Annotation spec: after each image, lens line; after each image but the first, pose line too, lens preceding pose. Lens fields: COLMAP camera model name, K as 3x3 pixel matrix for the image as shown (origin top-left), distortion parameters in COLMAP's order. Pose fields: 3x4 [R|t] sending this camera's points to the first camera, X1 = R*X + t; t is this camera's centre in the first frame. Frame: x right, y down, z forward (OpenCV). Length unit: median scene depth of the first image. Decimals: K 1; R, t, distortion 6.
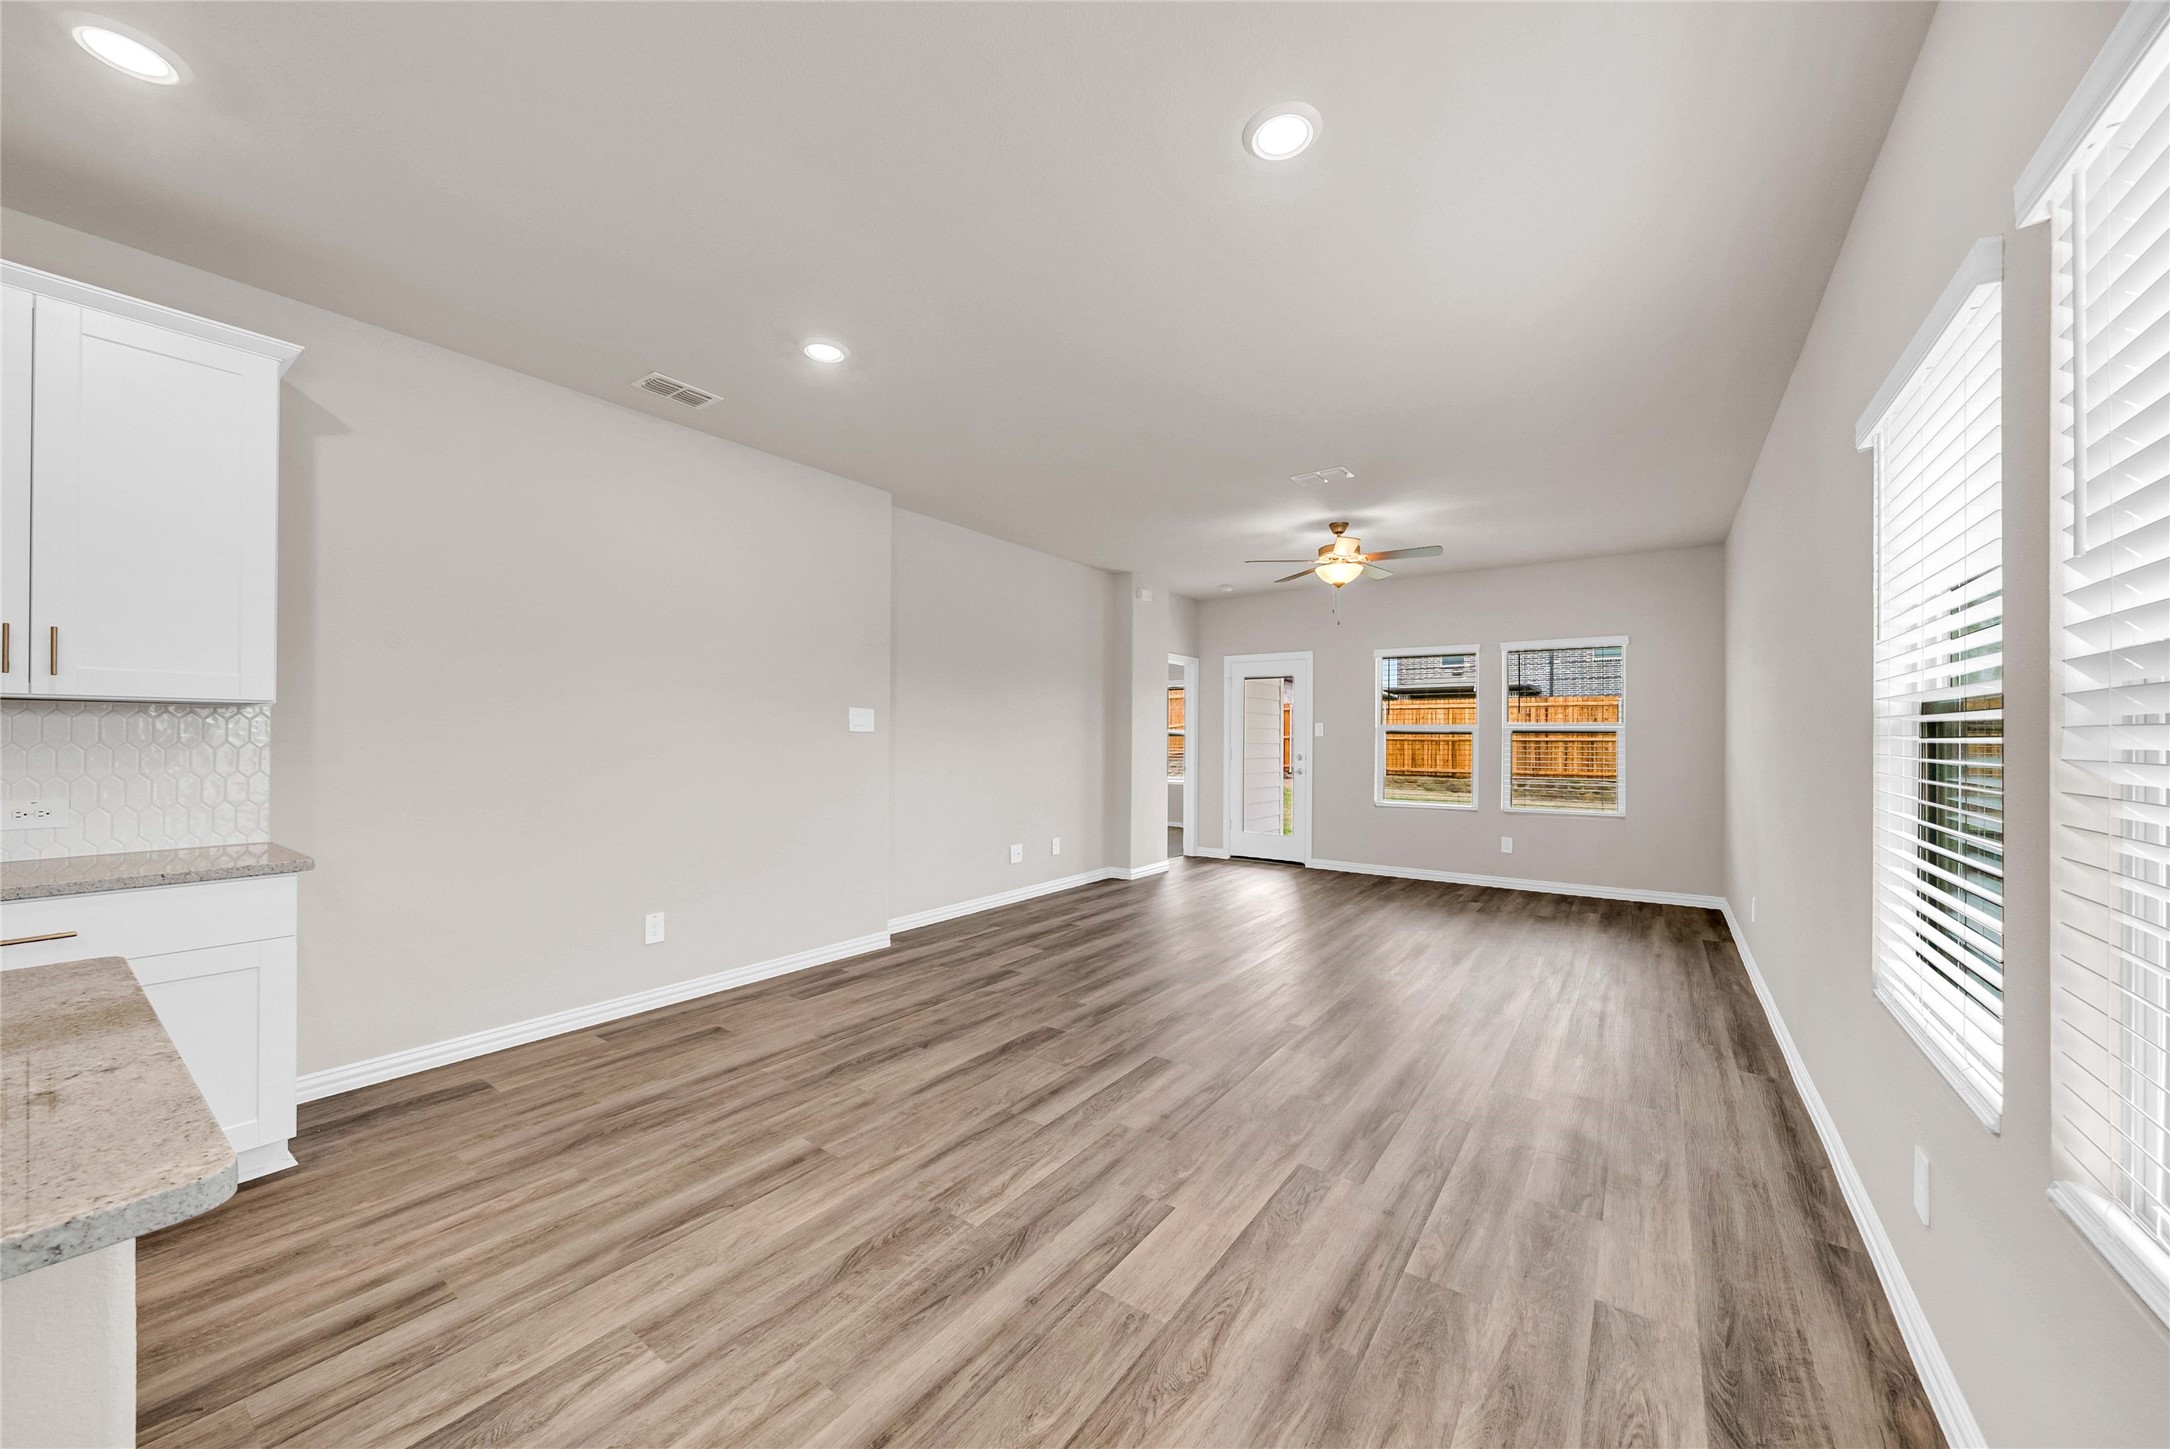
lens RADIAL K [[784.2, 0, 1091.5], [0, 784.2, 732.2], [0, 0, 1]] dist [-0.005411, -0.000076]
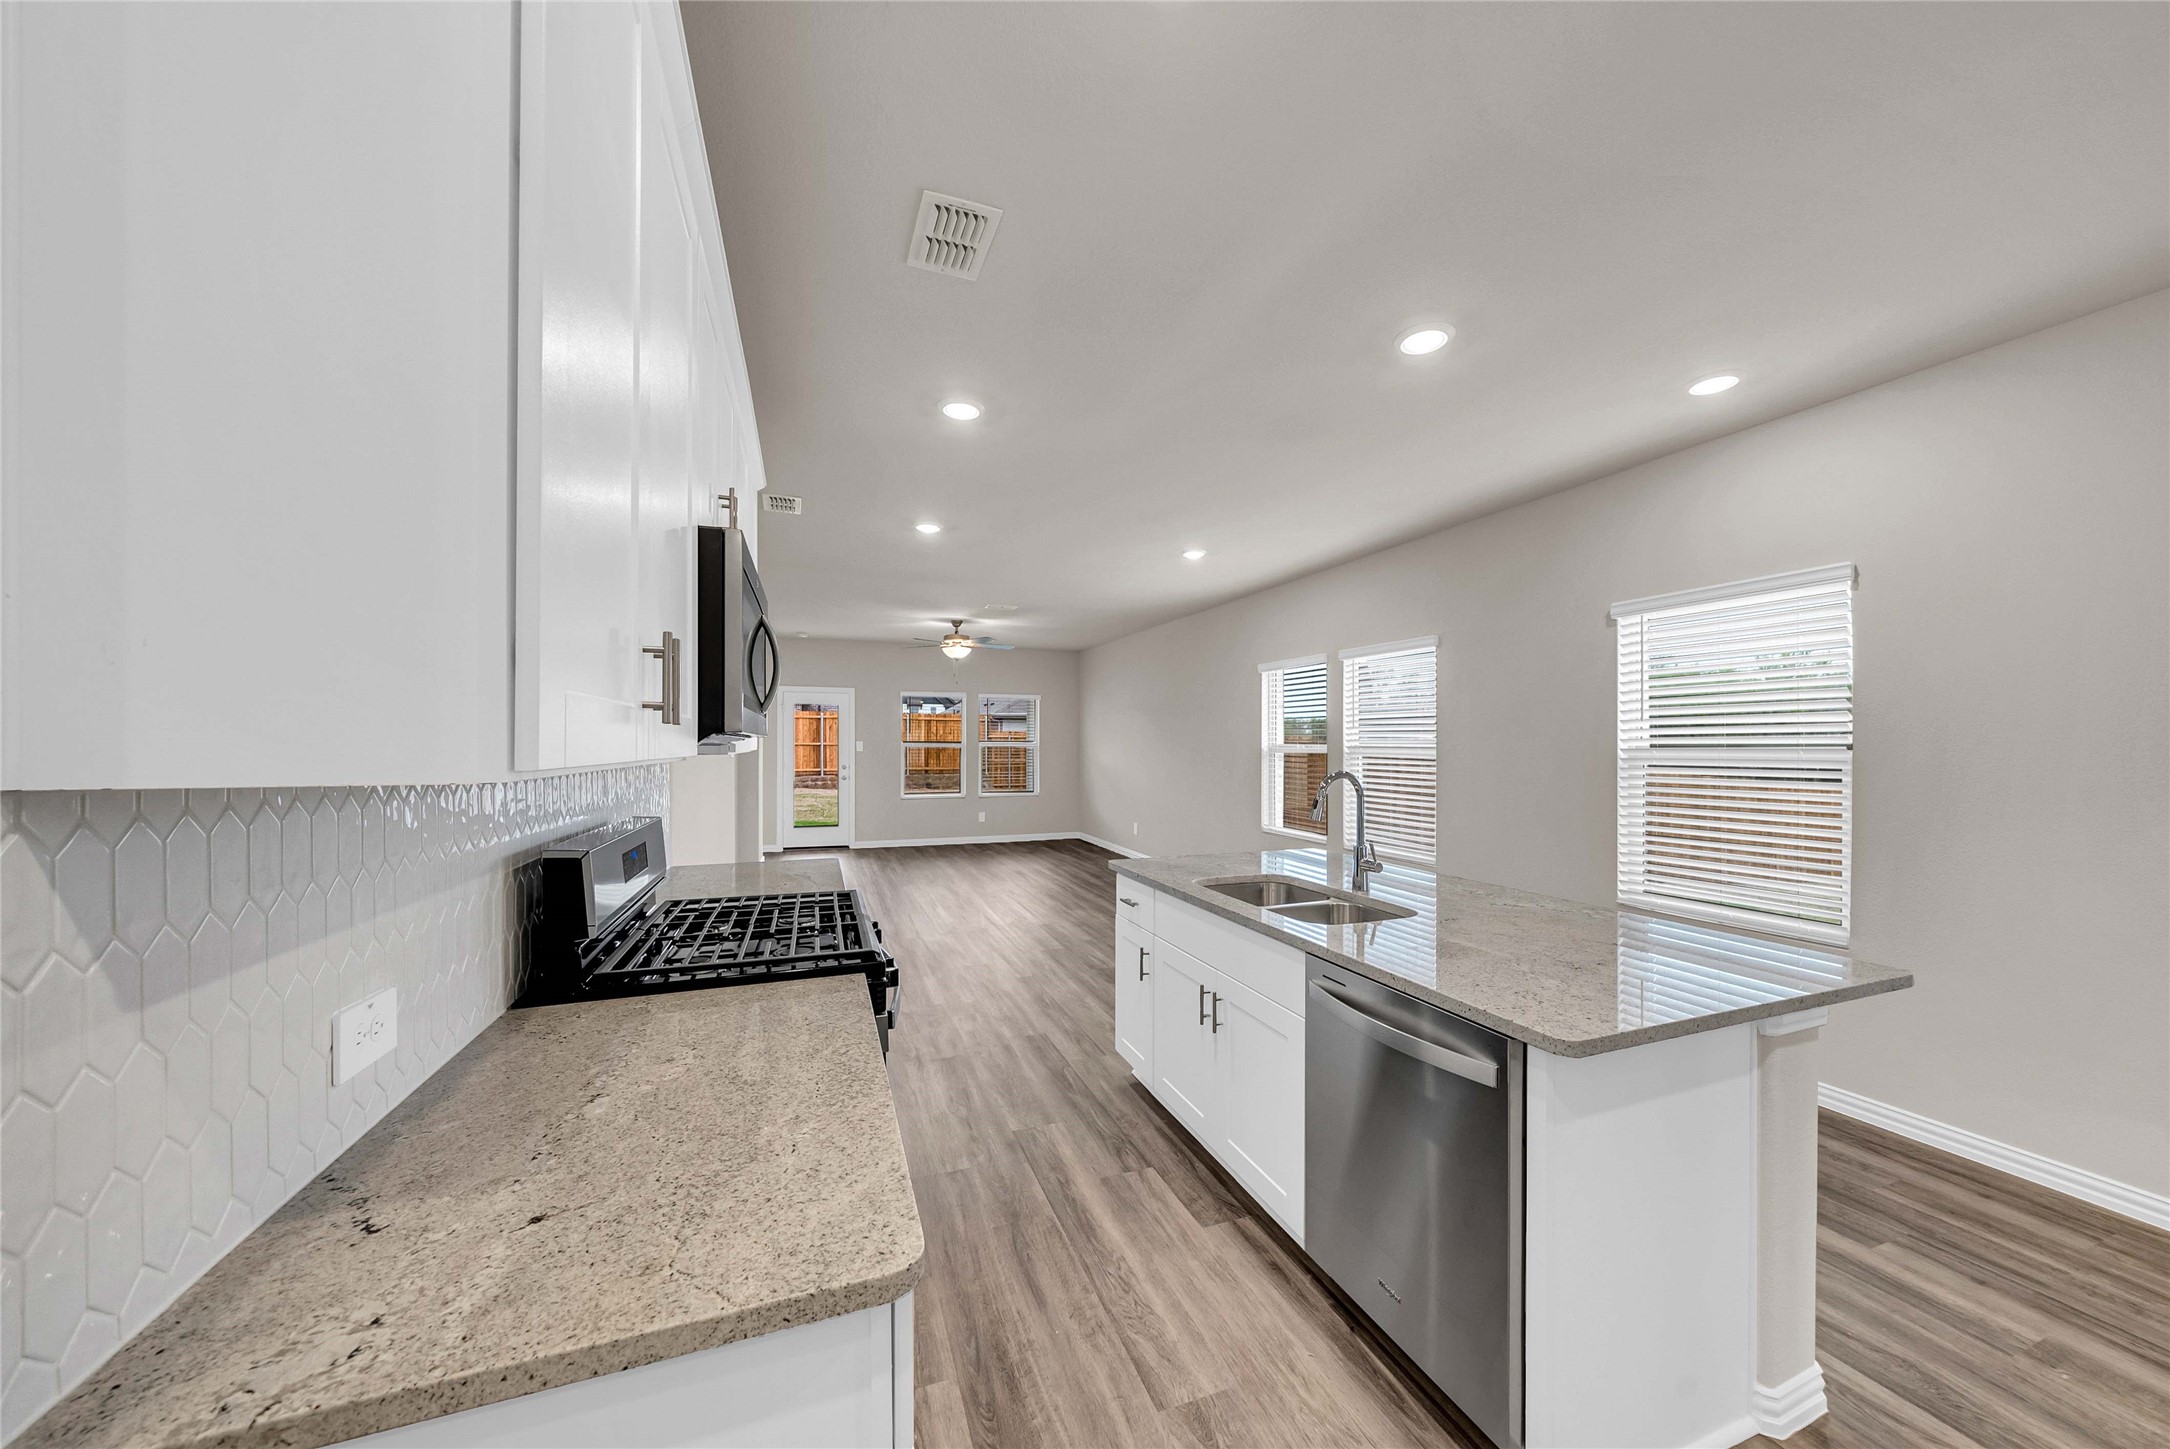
lens RADIAL K [[746.2, 0, 1090.4], [0, 746.2, 744.6], [0, 0, 1]] dist [-0.004860, -0.000020]
pose [[0.558683, -0.002401, 0.829378, -1.329590], [-0.007389, 0.999942, 0.007872, -0.047094], [-0.829348, -0.010526, 0.558633, -0.133218]]
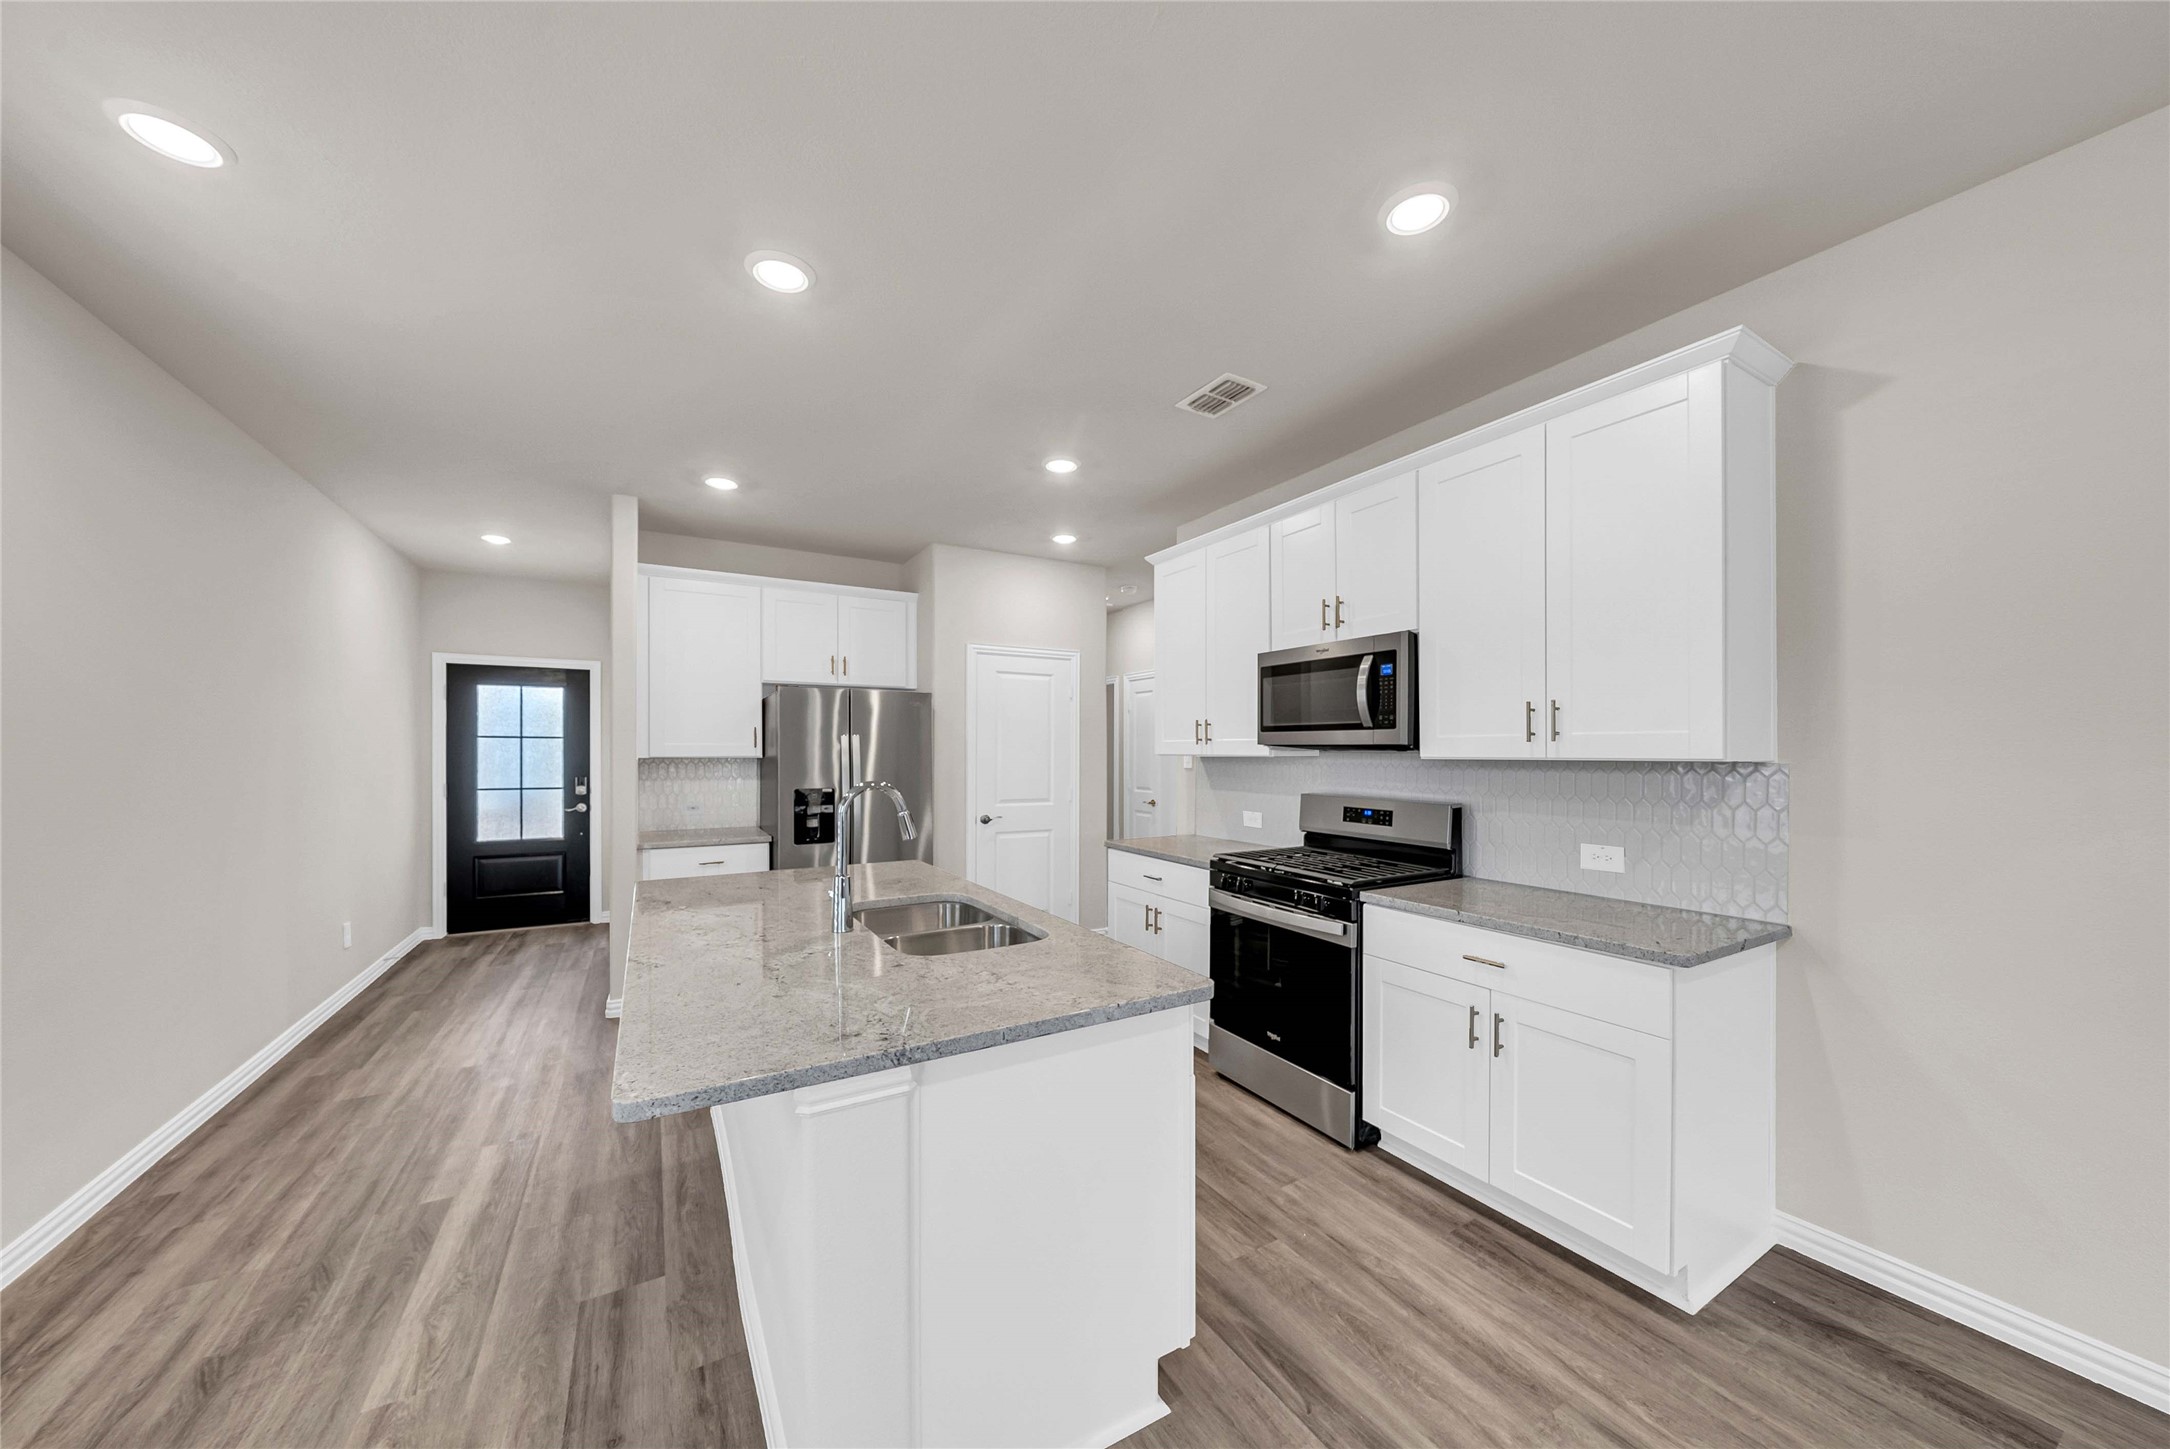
lens RADIAL K [[749.4, 0, 1088.8], [0, 749.4, 752.7], [0, 0, 1]] dist [-0.002488, -0.000038]
pose [[-0.409951, 0.000383, -0.912108, -0.013348], [0.006102, 0.999979, -0.002322, -0.037373], [0.912087, -0.006518, -0.409944, 0.523152]]
